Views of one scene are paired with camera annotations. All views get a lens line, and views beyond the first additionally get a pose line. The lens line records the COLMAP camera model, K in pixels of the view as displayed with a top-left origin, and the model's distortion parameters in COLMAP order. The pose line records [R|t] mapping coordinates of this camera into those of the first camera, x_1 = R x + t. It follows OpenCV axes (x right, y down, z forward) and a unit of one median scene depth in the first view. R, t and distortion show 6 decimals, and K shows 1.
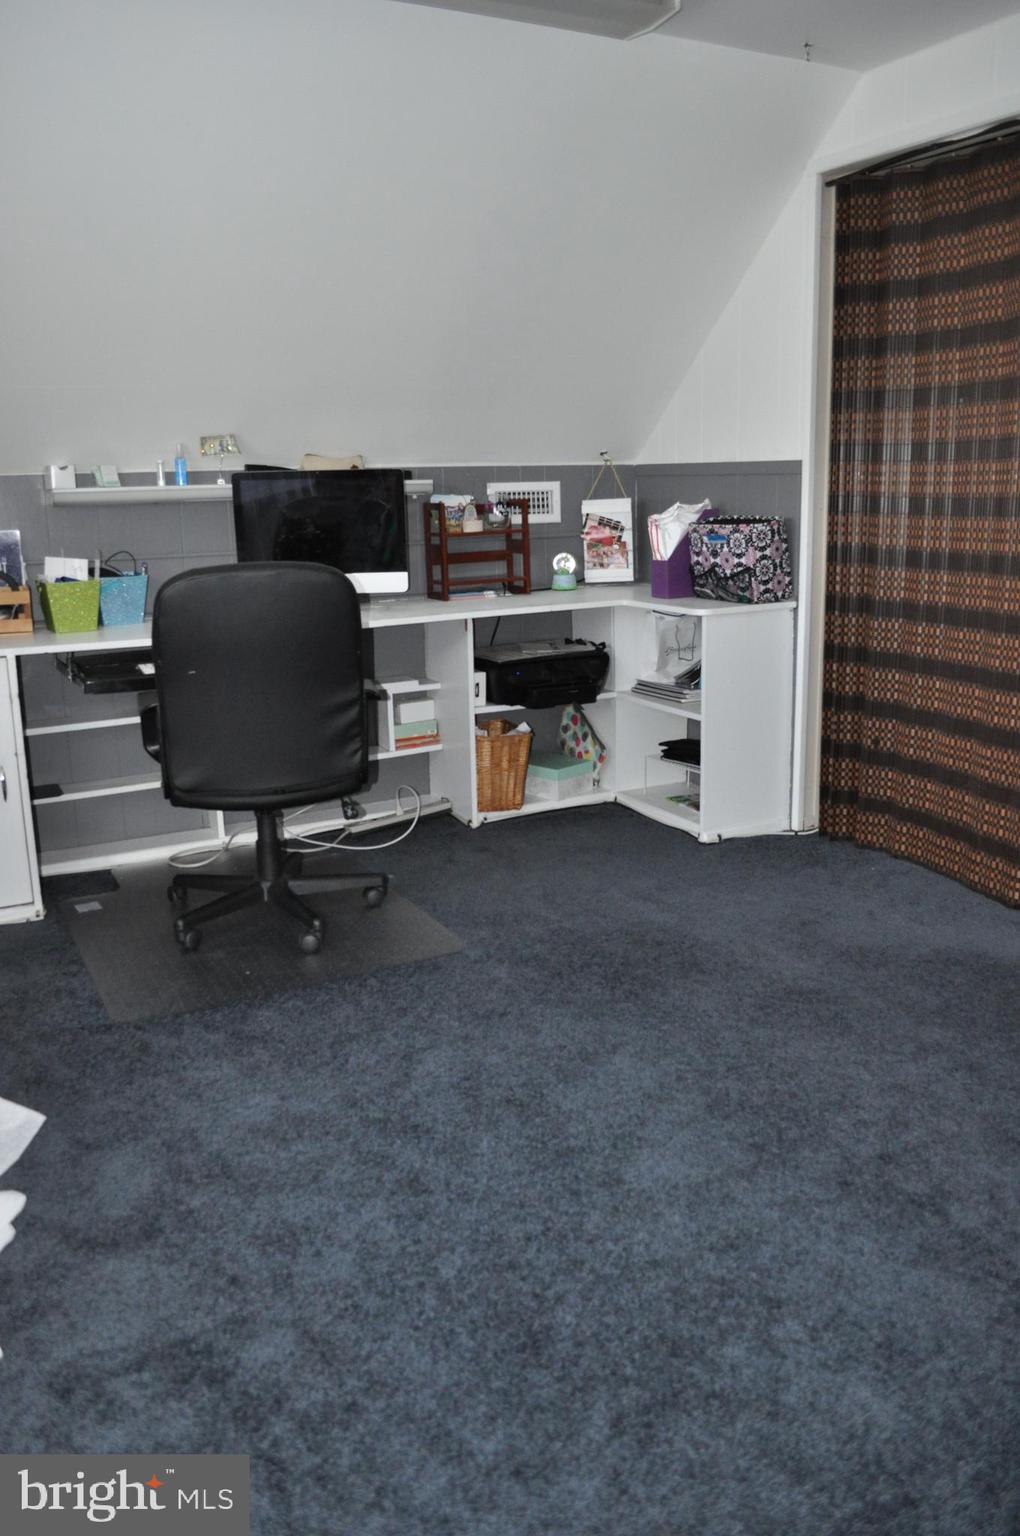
lens RADIAL K [[1222.2, 0, 511.4], [0, 1222.2, 747.7], [0, 0, 1]] dist [-0.066112, -0.004986]
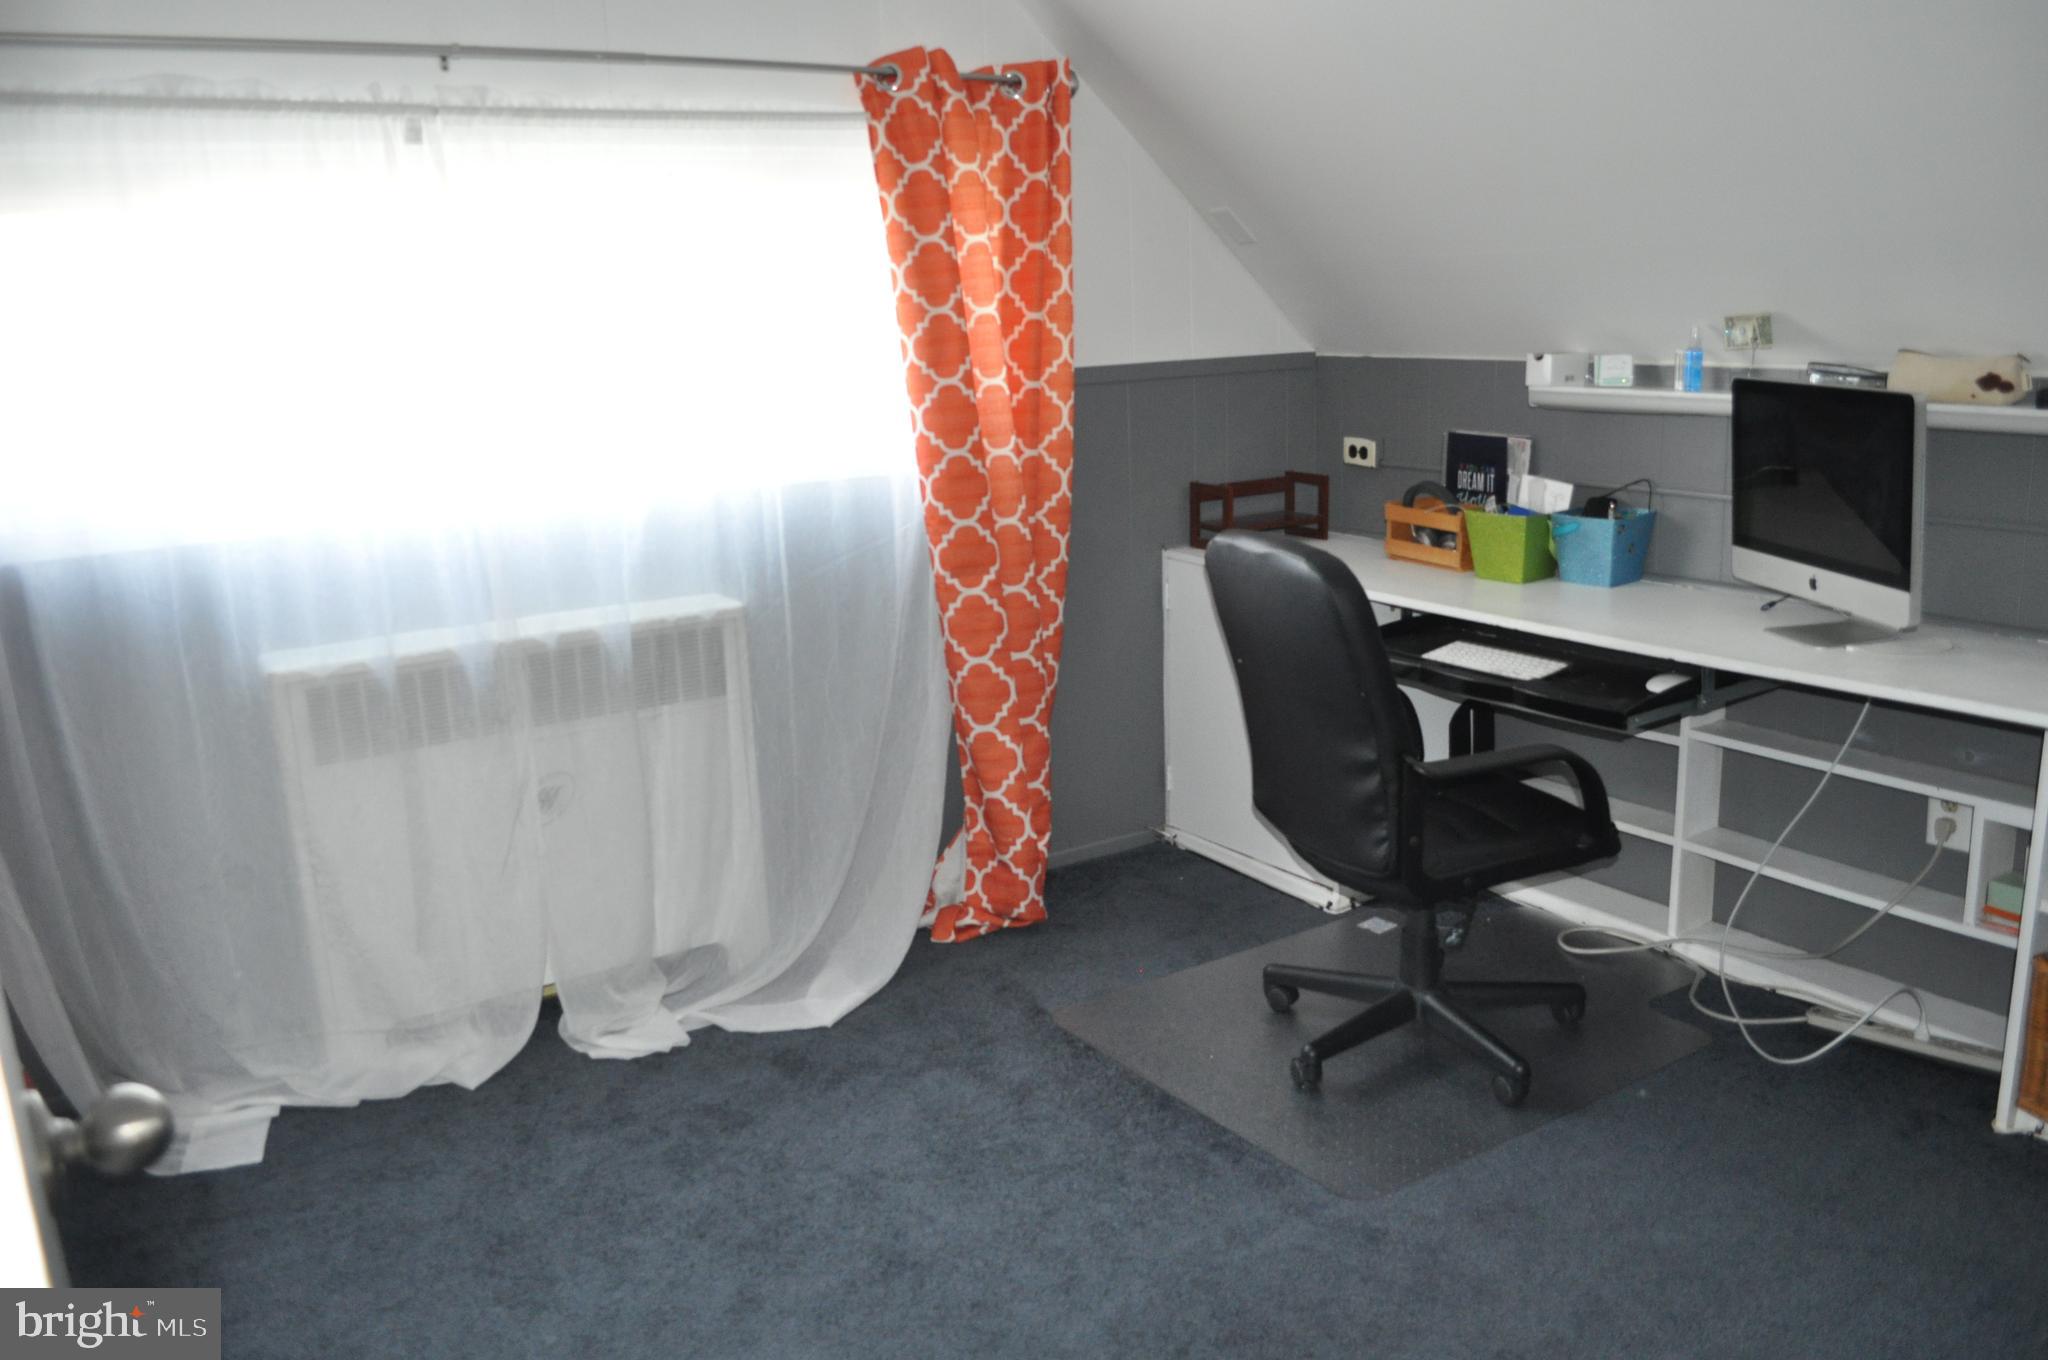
lens RADIAL K [[1629.6, 0, 1024.0], [0, 1629.6, 680.0], [0, 0, 1]] dist [-0.066112, -0.004986]
pose [[0.088154, 0.247650, -0.964831, 0.551398], [-0.181989, 0.956303, 0.228833, -0.199566], [0.979341, 0.155416, 0.129372, 0.568174]]
